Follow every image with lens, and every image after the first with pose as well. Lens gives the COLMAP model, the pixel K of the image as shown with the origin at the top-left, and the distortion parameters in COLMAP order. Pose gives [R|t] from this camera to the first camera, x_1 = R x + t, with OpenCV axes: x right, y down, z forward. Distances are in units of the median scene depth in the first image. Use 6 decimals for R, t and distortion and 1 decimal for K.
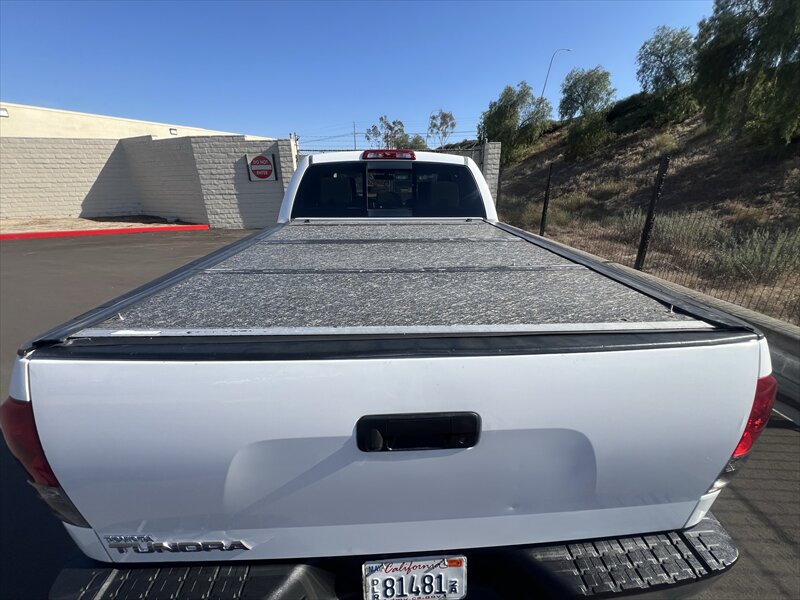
lens RADIAL K [[318.0, 0, 399.4], [0, 318.0, 299.2], [0, 0, 1]] dist [0.005485, -0.000138]
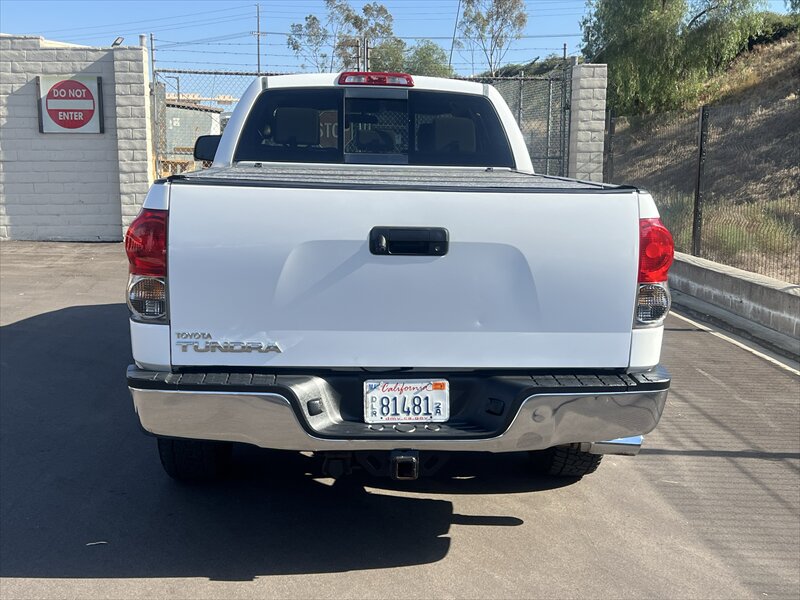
lens RADIAL K [[916.1, 0, 400.0], [0, 916.1, 300.0], [0, 0, 1]] dist [0.207327, -0.450804]
pose [[0.999561, 0.014126, 0.026045, -0.004085], [-0.008558, 0.979217, -0.202636, 0.068081], [-0.028366, 0.202325, 0.978908, -0.140737]]
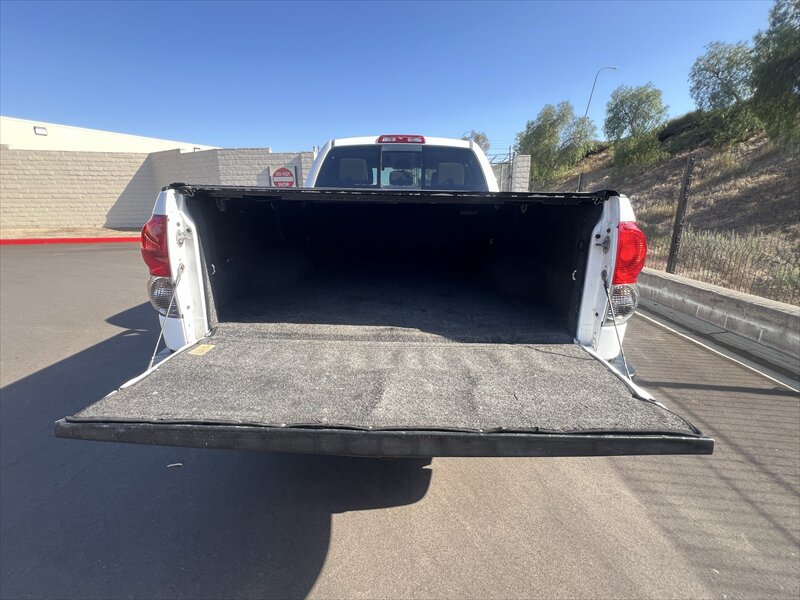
lens RADIAL K [[361.0, 0, 400.0], [0, 361.0, 300.0], [0, 0, 1]] dist [0.003826, 0.001567]
pose [[0.997249, 0.028154, -0.068568, 0.010040], [-0.034994, 0.994303, -0.100682, 0.037132], [0.065343, 0.102805, 0.992553, -0.032392]]
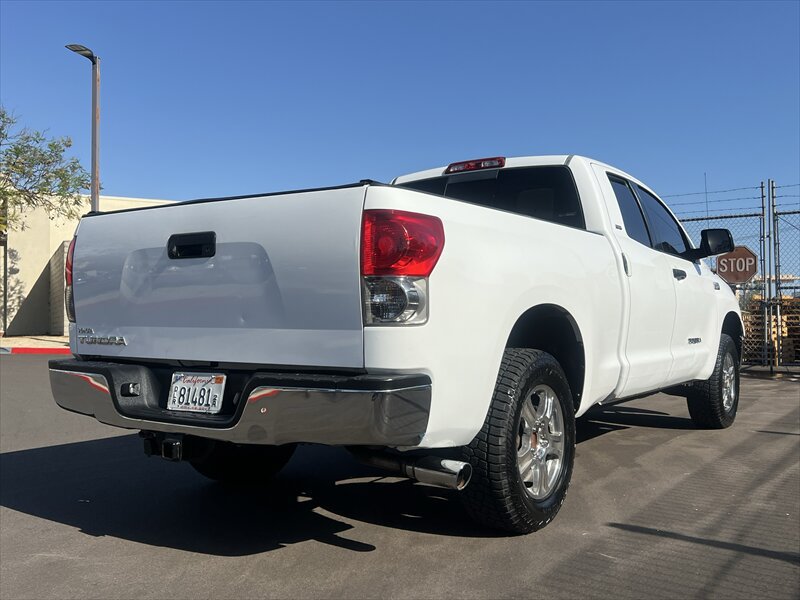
lens RADIAL K [[749.6, 0, 409.3], [0, 749.6, 299.4], [0, 0, 1]] dist [0.044094, -0.014329]
pose [[0.794853, -0.018629, -0.606516, 0.150280], [-0.213860, 0.926794, -0.308734, 0.073108], [0.567867, 0.375107, 0.732681, -0.053345]]
